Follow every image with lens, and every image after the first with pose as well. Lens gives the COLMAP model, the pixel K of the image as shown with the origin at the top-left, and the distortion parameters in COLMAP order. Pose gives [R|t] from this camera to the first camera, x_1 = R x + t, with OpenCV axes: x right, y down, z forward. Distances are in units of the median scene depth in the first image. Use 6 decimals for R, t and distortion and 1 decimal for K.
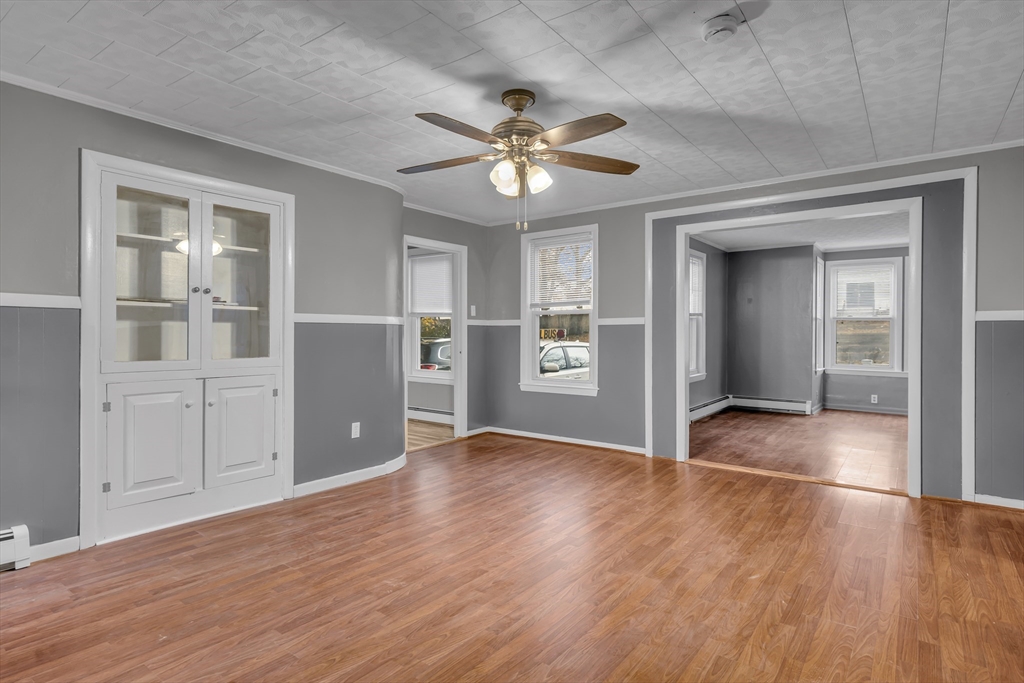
lens RADIAL K [[528.2, 0, 514.4], [0, 528.2, 337.4], [0, 0, 1]] dist [-0.005108, 0.000485]
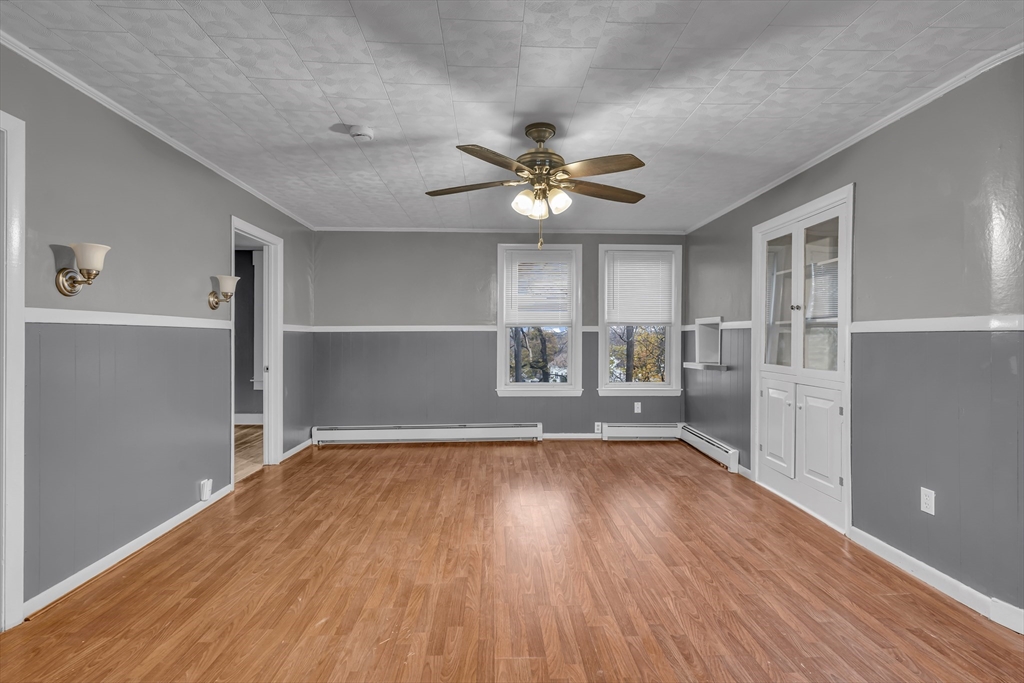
lens RADIAL K [[528.2, 0, 514.4], [0, 528.2, 337.4], [0, 0, 1]] dist [-0.005108, 0.000485]
pose [[-0.780658, -0.008175, -0.624906, 0.673988], [-0.012389, 0.999920, 0.002395, -0.019445], [0.624836, 0.009612, -0.780697, 1.672315]]
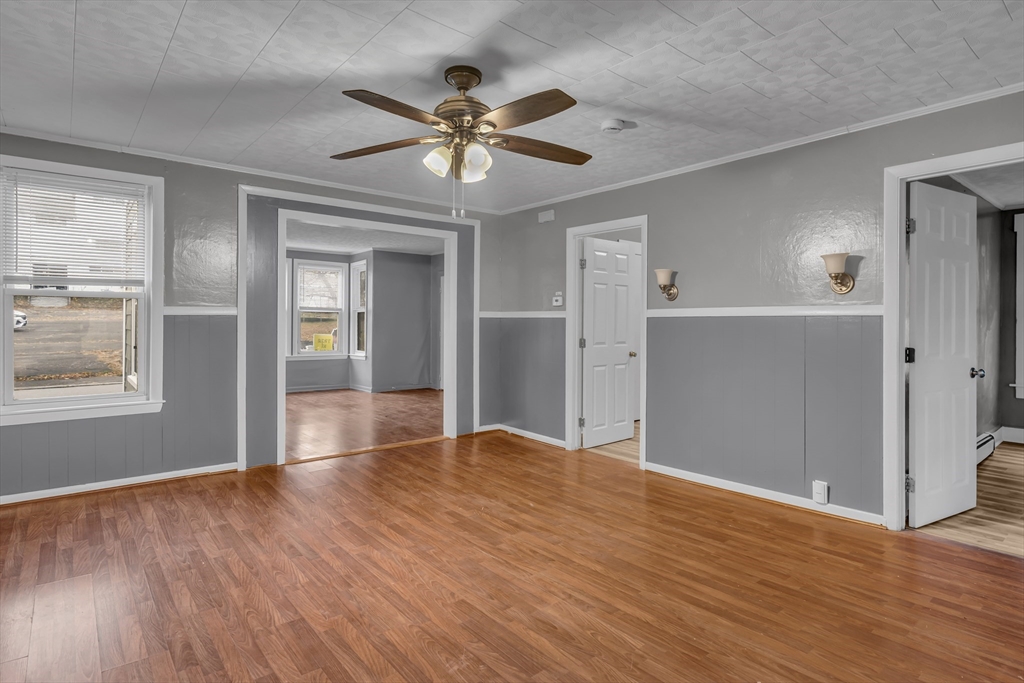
lens RADIAL K [[528.2, 0, 514.4], [0, 528.2, 337.4], [0, 0, 1]] dist [-0.005108, 0.000485]
pose [[0.252126, -0.028758, 0.967267, -0.784692], [0.004706, 0.999583, 0.028492, -0.020416], [-0.967683, -0.002632, 0.252156, 0.621133]]
